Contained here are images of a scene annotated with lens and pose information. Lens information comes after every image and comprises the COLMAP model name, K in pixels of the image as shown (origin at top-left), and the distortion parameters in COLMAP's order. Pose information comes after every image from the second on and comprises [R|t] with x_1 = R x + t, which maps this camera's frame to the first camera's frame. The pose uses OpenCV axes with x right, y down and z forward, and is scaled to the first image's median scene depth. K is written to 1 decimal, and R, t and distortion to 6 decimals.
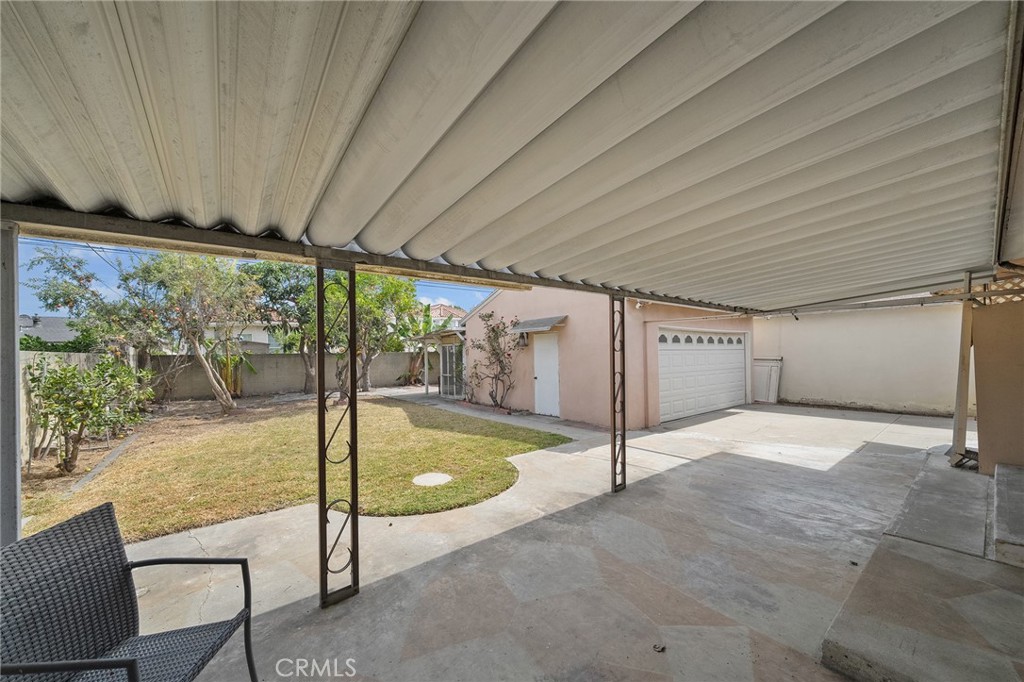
lens RADIAL K [[369.4, 0, 512.0], [0, 369.4, 341.0], [0, 0, 1]] dist [0.000374, -0.000027]
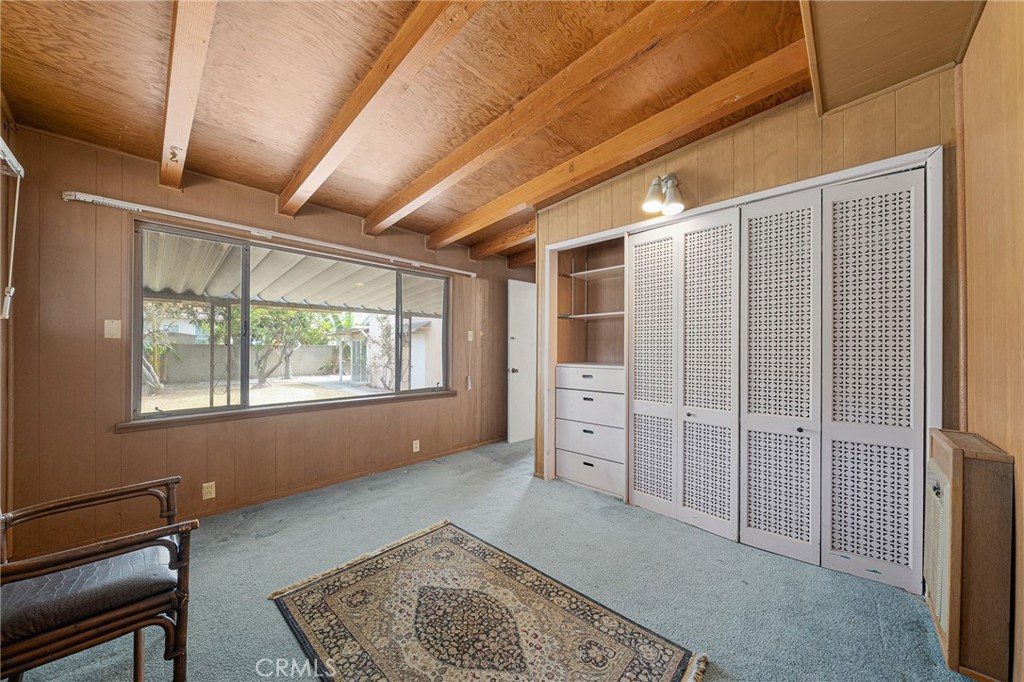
lens RADIAL K [[357.6, 0, 504.5], [0, 357.6, 341.7], [0, 0, 1]] dist [-0.000101, 0.000025]
pose [[0.991782, 0.023506, 0.125759, 0.163822], [-0.024907, 0.999644, 0.009576, -0.008084], [-0.125489, -0.012630, 0.992015, -0.233313]]
